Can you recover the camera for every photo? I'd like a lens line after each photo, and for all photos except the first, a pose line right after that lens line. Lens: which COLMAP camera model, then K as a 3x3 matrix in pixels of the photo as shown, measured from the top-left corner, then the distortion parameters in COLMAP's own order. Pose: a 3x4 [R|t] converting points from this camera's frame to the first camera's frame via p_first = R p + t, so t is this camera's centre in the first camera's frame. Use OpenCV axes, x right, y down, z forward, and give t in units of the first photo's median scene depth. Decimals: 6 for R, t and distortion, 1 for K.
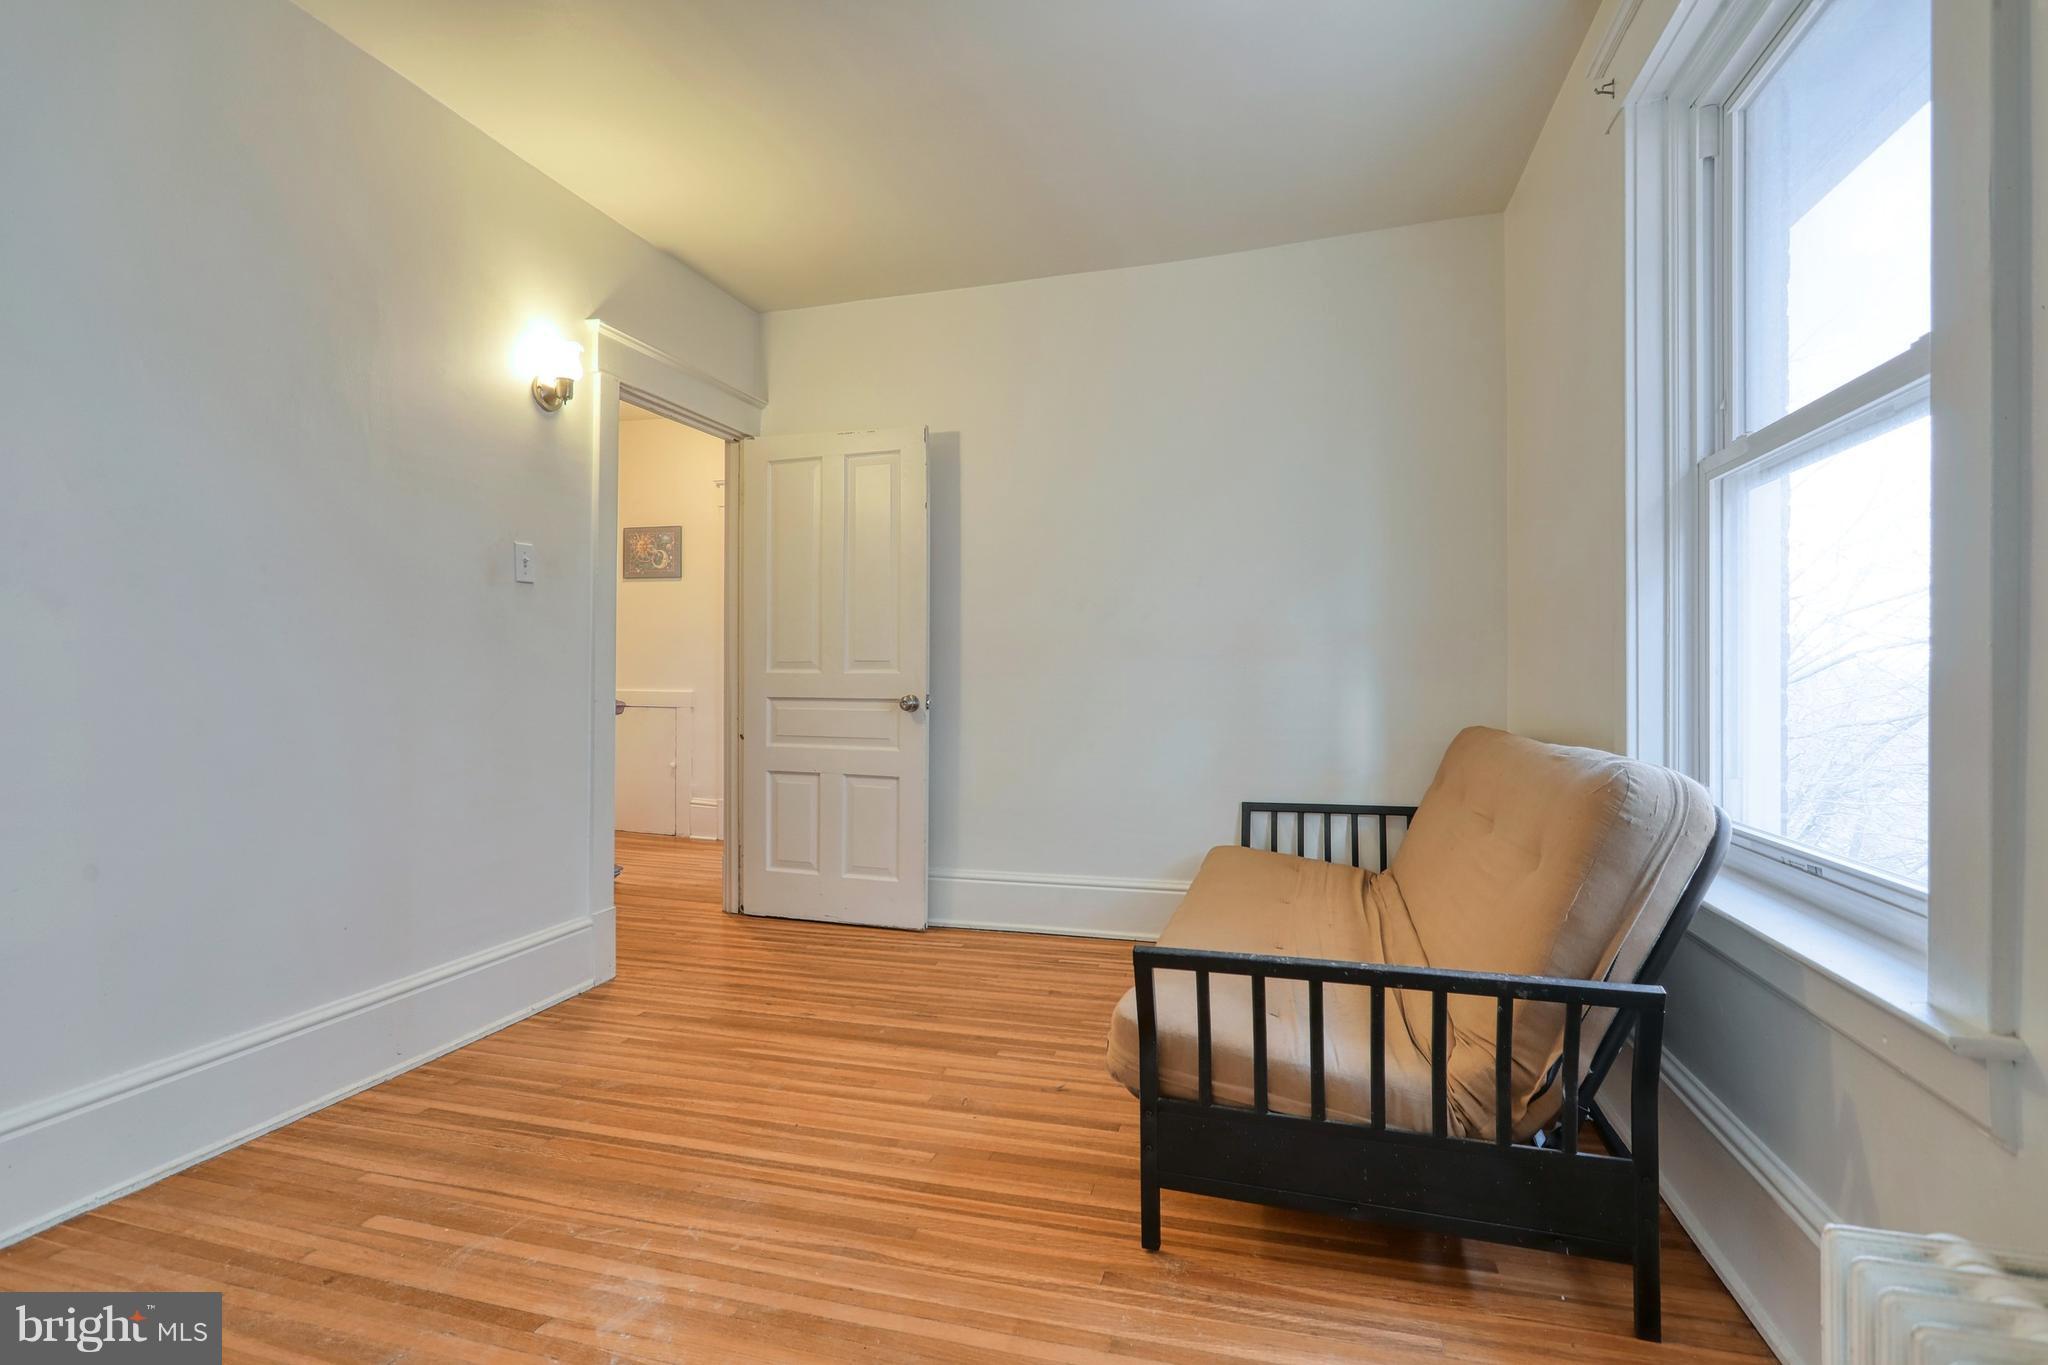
lens RADIAL K [[982.4, 0, 1024.6], [0, 982.4, 680.3], [0, 0, 1]] dist [-0.001220, 0.000086]
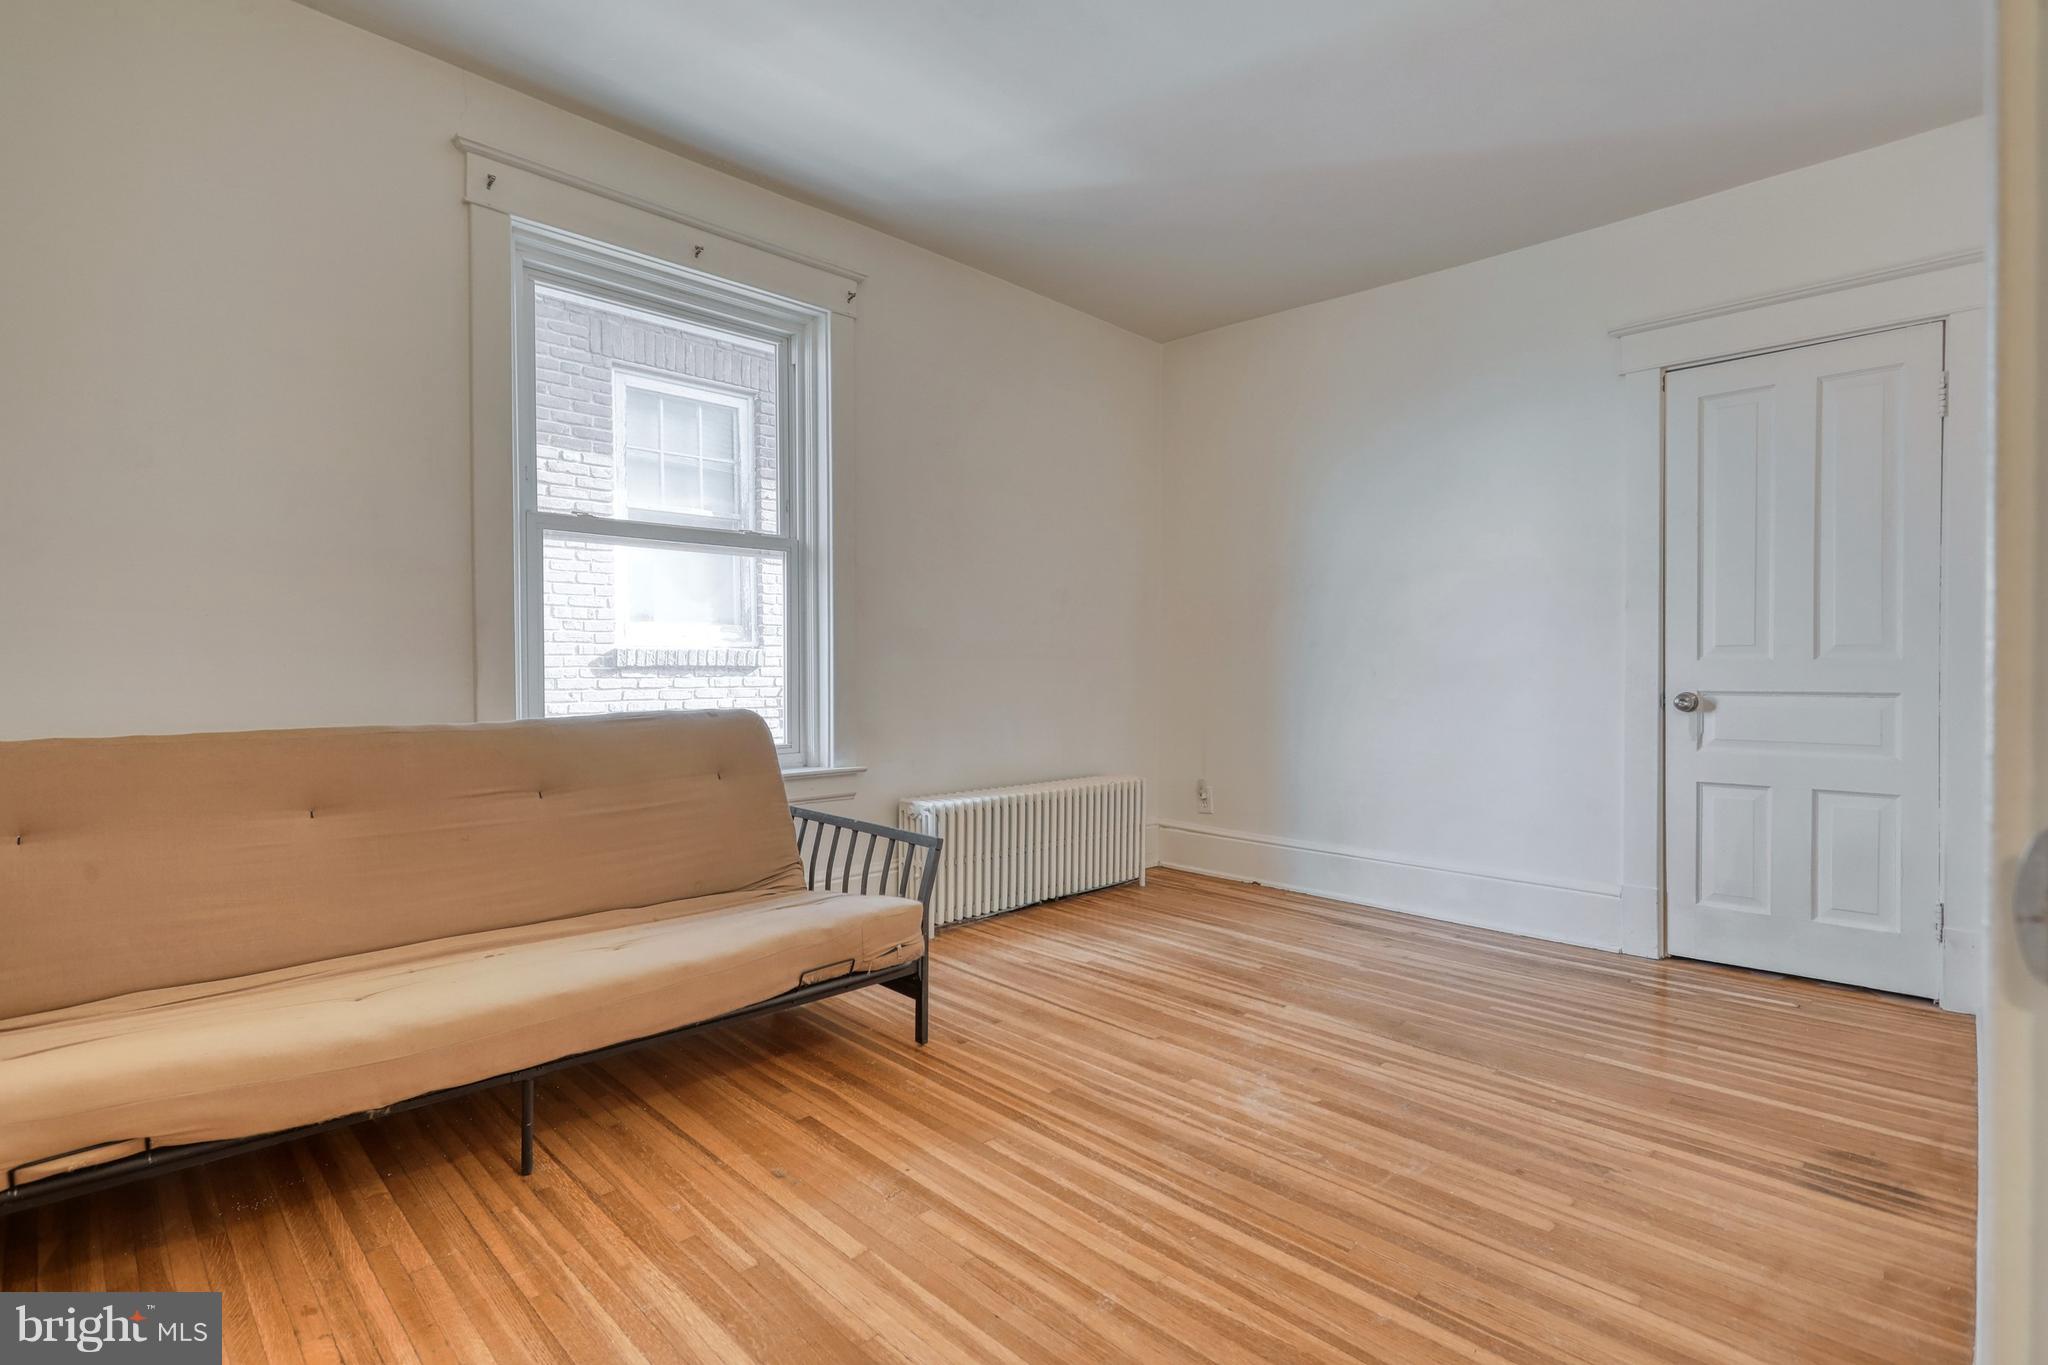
lens RADIAL K [[982.4, 0, 1019.2], [0, 982.4, 676.6], [0, 0, 1]] dist [-0.001220, 0.000086]
pose [[-0.875154, -0.004663, 0.483821, -0.668086], [0.000713, 0.999940, 0.010927, 0.003536], [-0.483843, 0.009908, -0.875099, 2.063780]]
